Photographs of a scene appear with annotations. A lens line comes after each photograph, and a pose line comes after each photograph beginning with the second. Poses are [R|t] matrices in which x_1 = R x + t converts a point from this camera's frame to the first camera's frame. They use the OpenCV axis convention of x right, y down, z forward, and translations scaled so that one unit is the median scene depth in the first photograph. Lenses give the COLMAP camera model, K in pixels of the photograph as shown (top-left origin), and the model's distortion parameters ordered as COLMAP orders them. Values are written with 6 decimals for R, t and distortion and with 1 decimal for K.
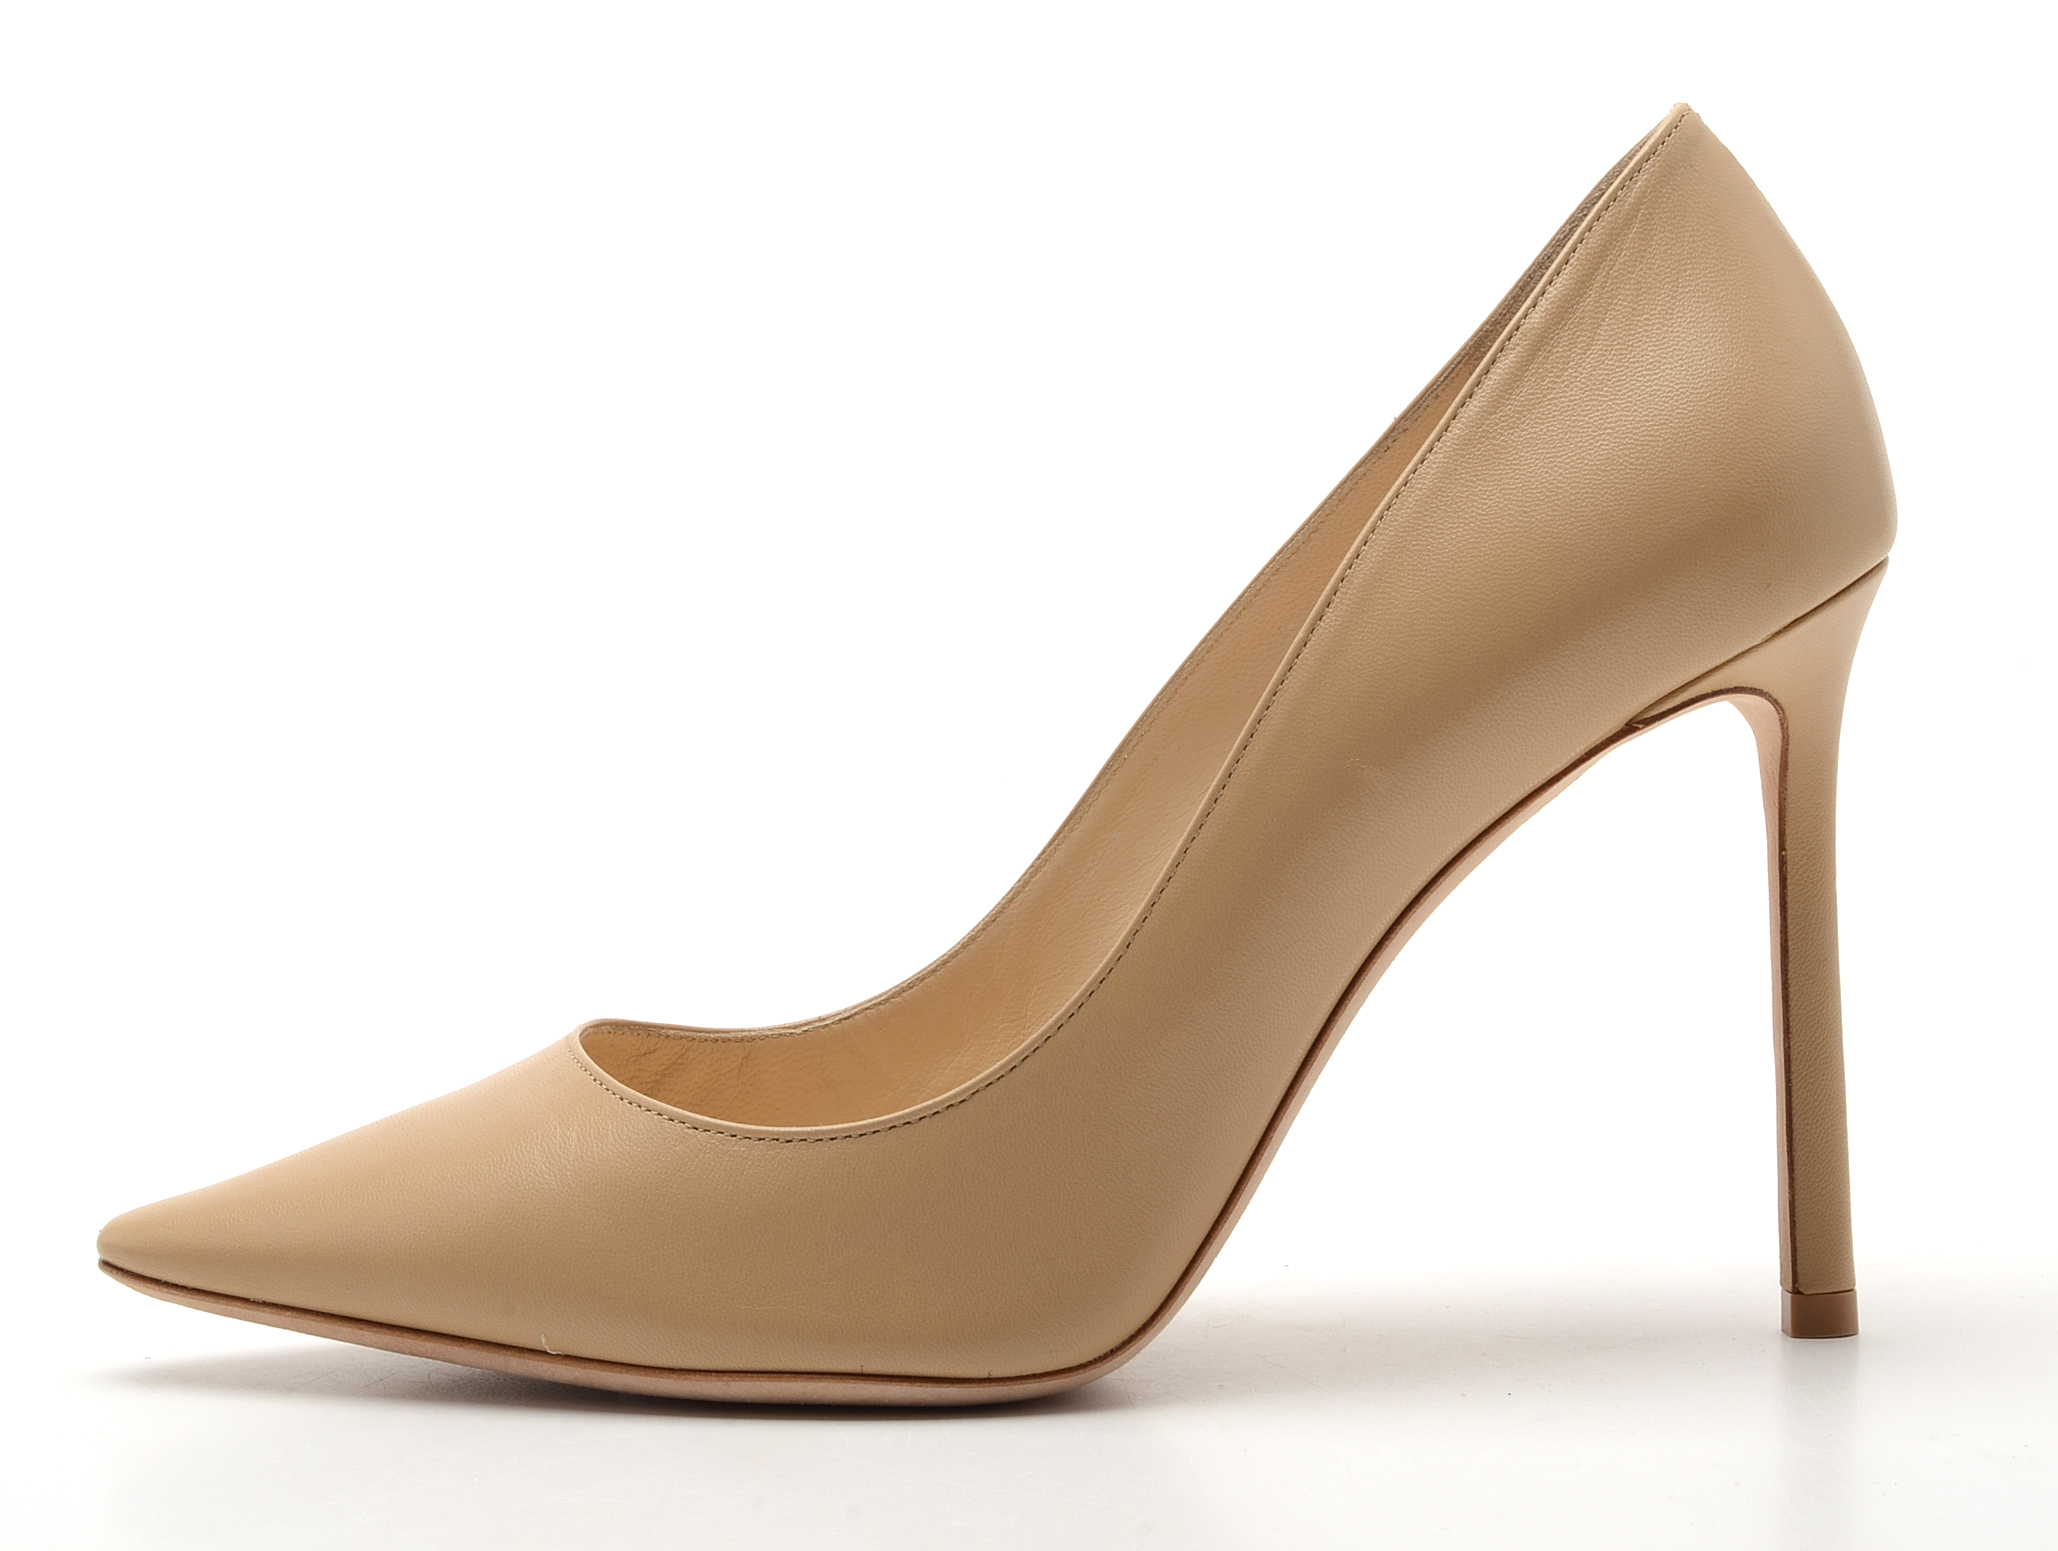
lens RADIAL K [[4522.0, 0, 1022.1], [0, 4522.0, 769.2], [0, 0, 1]] dist [-0.040184, 0.000000]
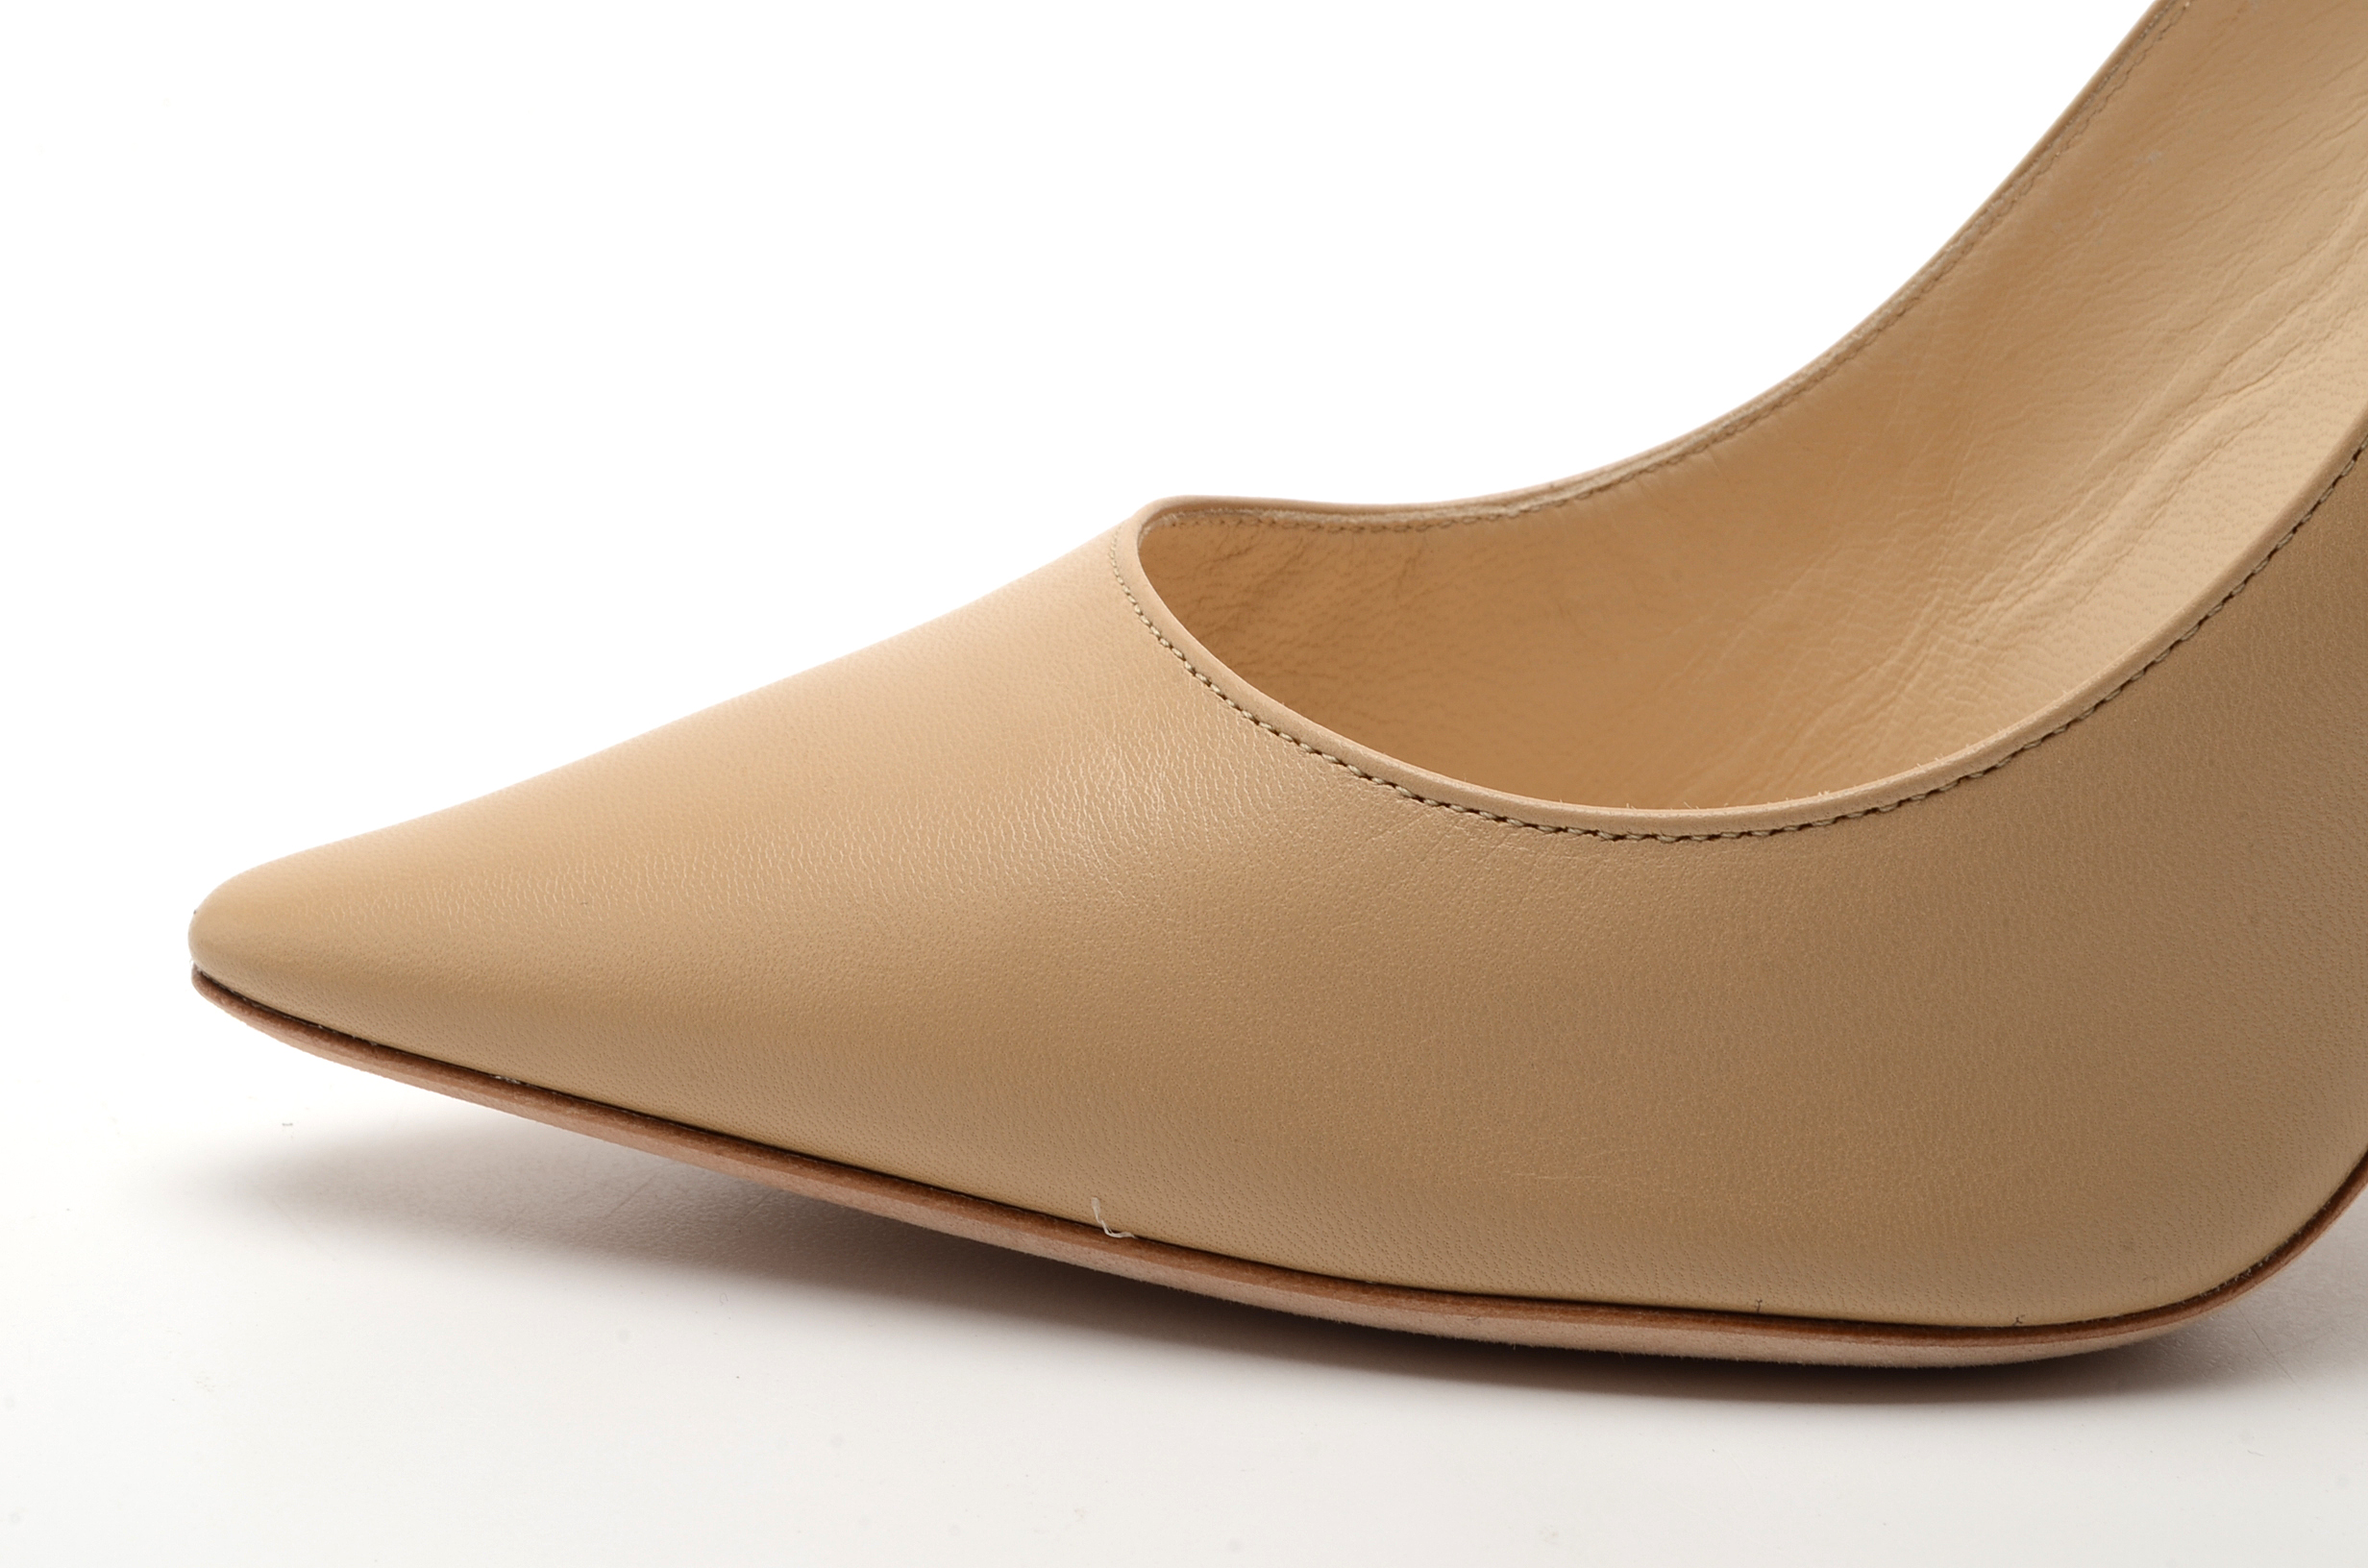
lens RADIAL K [[5632.6, 0, 1203.3], [0, 5632.6, 788.4], [0, 0, 1]] dist [0.075662, 0.000000]
pose [[0.999518, 0.025402, -0.017870, -0.079188], [-0.022037, 0.985496, 0.168262, -0.021833], [0.021885, -0.167787, 0.985580, 0.374822]]
